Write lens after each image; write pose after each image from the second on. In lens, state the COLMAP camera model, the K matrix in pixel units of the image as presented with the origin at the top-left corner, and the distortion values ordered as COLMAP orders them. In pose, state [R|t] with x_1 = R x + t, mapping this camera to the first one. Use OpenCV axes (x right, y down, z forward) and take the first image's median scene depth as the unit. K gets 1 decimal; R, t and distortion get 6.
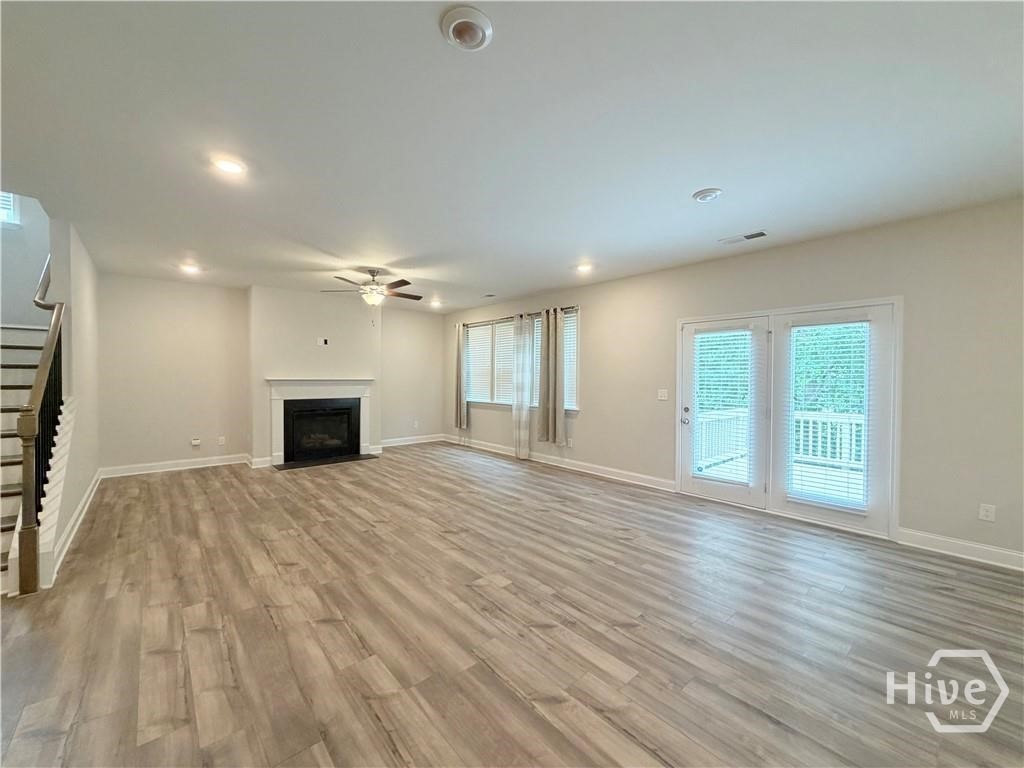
lens RADIAL K [[407.3, 0, 509.5], [0, 407.3, 385.0], [0, 0, 1]] dist [0.000441, 0.000283]
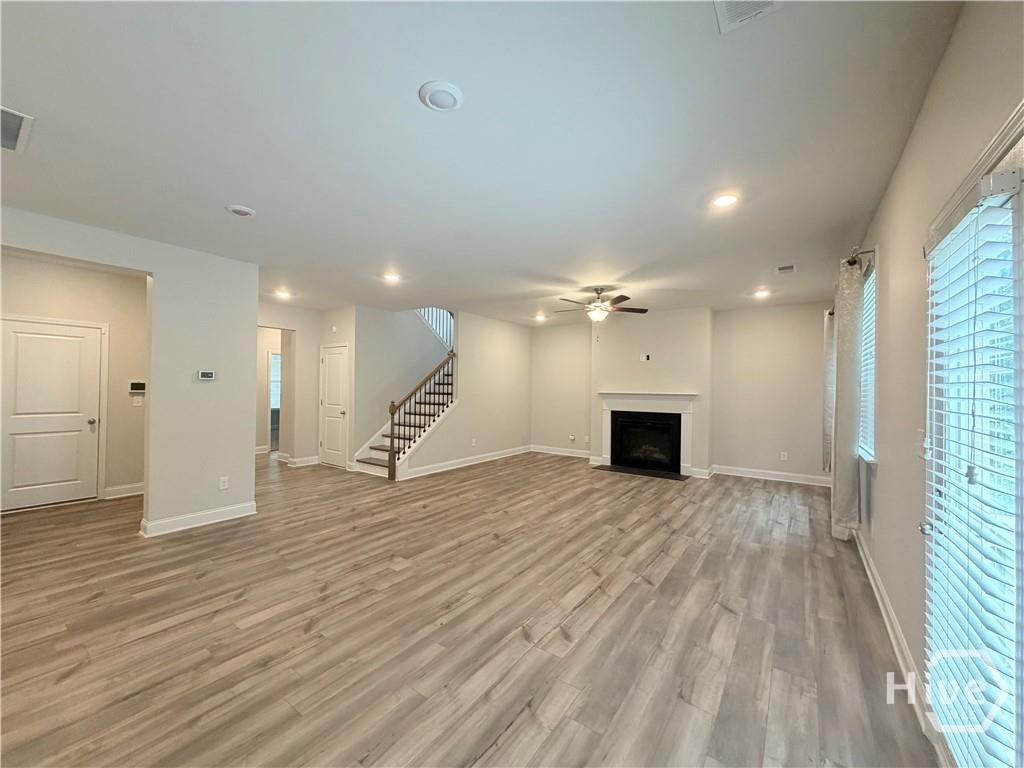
lens RADIAL K [[407.3, 0, 509.5], [0, 407.3, 385.0], [0, 0, 1]] dist [0.000441, 0.000283]
pose [[0.227404, -0.010342, -0.973746, 0.743890], [-0.030173, 0.999389, -0.017660, -0.010633], [0.973333, 0.033397, 0.226953, 0.651114]]
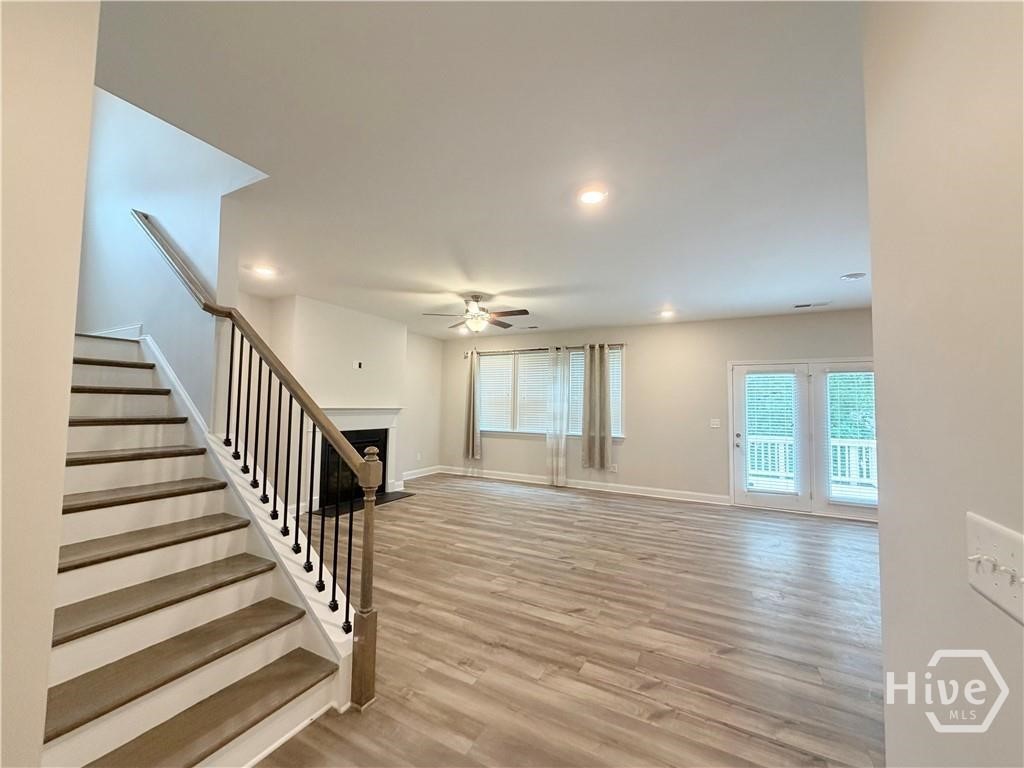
lens RADIAL K [[407.3, 0, 509.5], [0, 407.3, 385.0], [0, 0, 1]] dist [0.000441, 0.000283]
pose [[0.935677, 0.025008, 0.351970, -0.706495], [-0.002394, 0.997912, -0.064540, -0.011343], [-0.352849, 0.059546, 0.933784, 0.103523]]
